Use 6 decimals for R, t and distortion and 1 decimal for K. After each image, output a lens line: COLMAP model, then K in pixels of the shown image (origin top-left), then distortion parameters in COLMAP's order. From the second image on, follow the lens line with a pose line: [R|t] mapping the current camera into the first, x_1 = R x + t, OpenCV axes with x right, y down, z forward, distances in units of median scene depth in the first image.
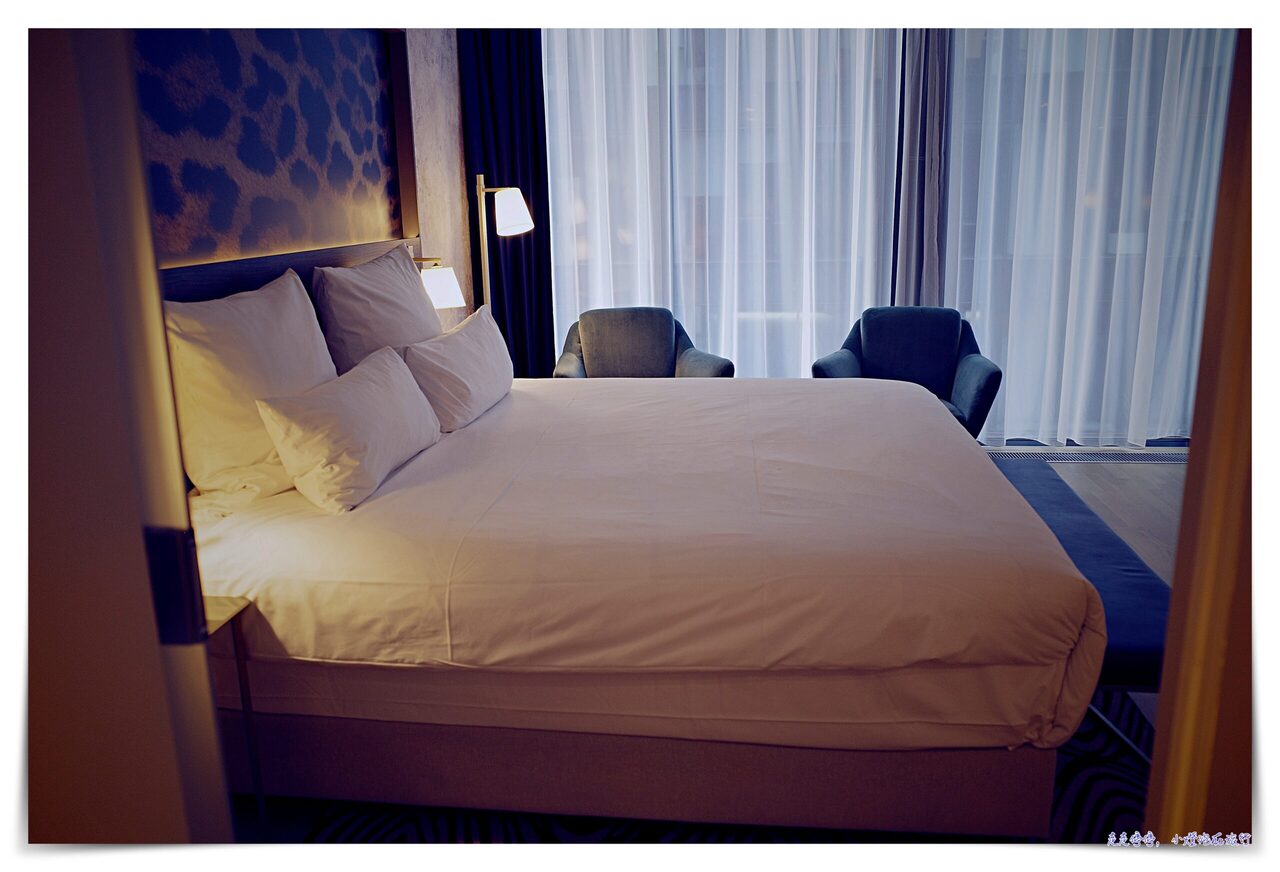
lens RADIAL K [[961.9, 0, 638.5], [0, 961.9, 432.3], [0, 0, 1]] dist [-0.054688, 0.049769]
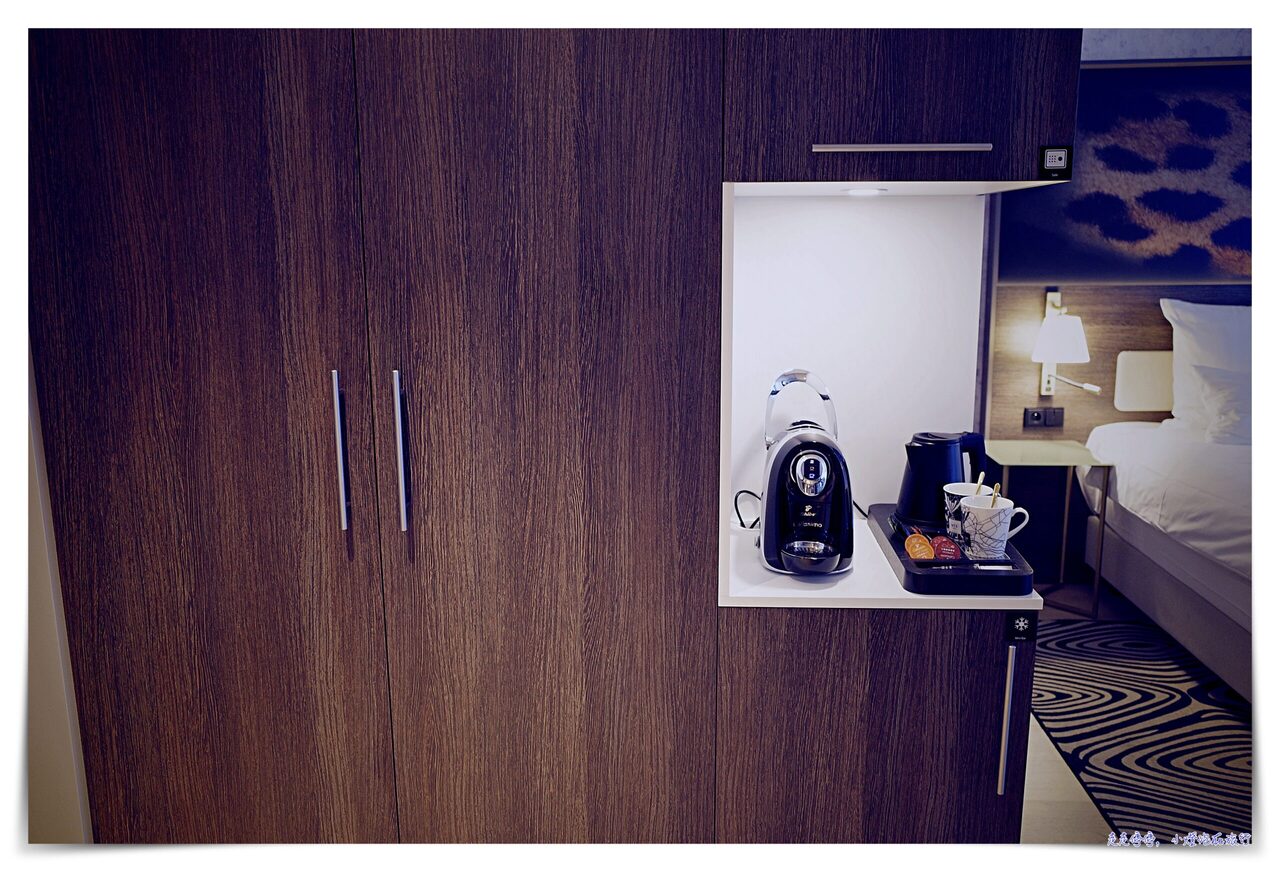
lens RADIAL K [[961.9, 0, 635.5], [0, 961.9, 428.9], [0, 0, 1]] dist [-0.054688, 0.049769]
pose [[0.045122, 0.207401, -0.977215, 0.844820], [-0.222209, 0.955788, 0.192593, -0.021906], [0.973954, 0.208456, 0.089214, -0.040577]]
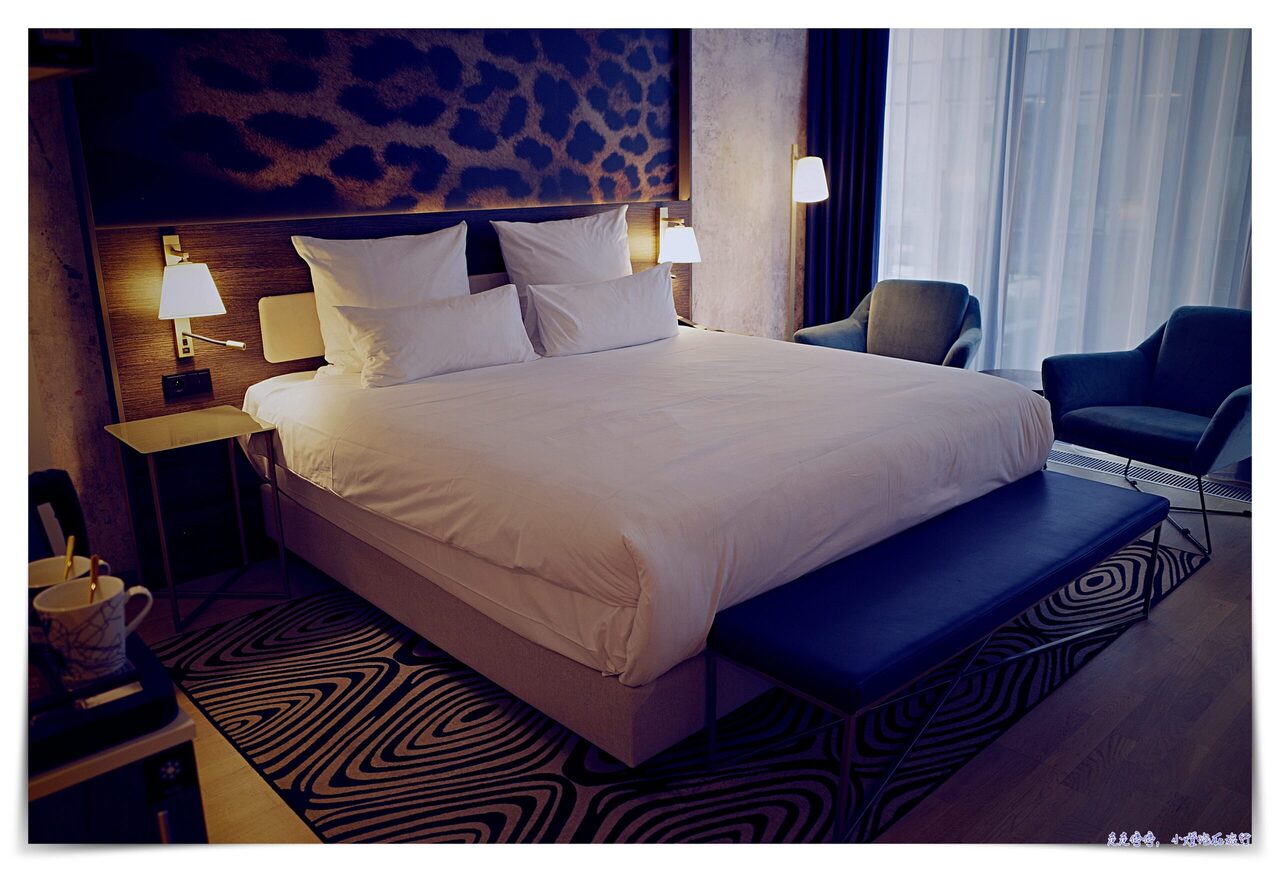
lens RADIAL K [[961.9, 0, 630.5], [0, 961.9, 436.1], [0, 0, 1]] dist [-0.054688, 0.049769]
pose [[0.767407, 0.187058, -0.613266, 0.670962], [-0.156995, 0.982199, 0.103134, -0.044423], [0.621642, 0.017134, 0.783114, 0.073306]]
